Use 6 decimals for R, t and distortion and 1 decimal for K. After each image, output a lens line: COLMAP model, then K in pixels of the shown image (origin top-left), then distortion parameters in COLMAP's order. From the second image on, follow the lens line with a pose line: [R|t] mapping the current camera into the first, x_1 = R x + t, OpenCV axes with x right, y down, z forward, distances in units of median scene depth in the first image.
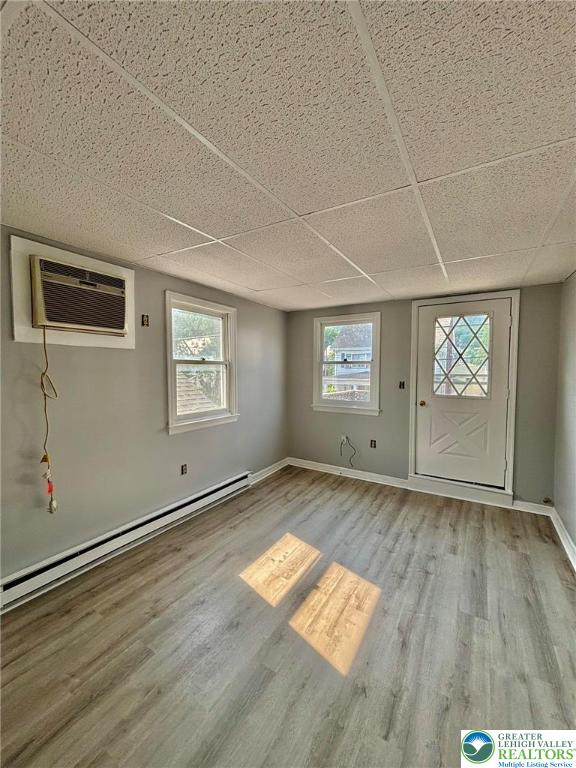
lens RADIAL K [[310.3, 0, 284.7], [0, 310.3, 381.8], [0, 0, 1]] dist [0.006994, 0.000674]
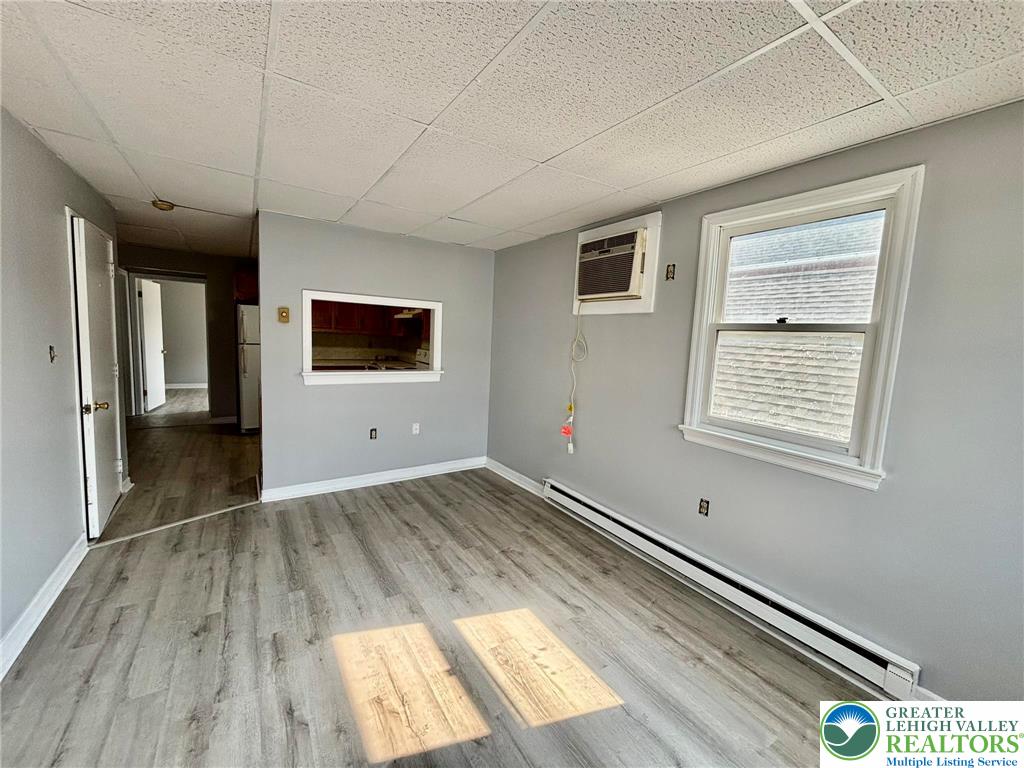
lens RADIAL K [[413.7, 0, 518.0], [0, 413.7, 379.4], [0, 0, 1]] dist [0.006994, 0.000674]
pose [[-0.413586, 0.068454, -0.907888, 0.749644], [-0.085389, 0.989858, 0.113533, -0.031784], [0.906452, 0.124479, -0.403546, 1.354944]]
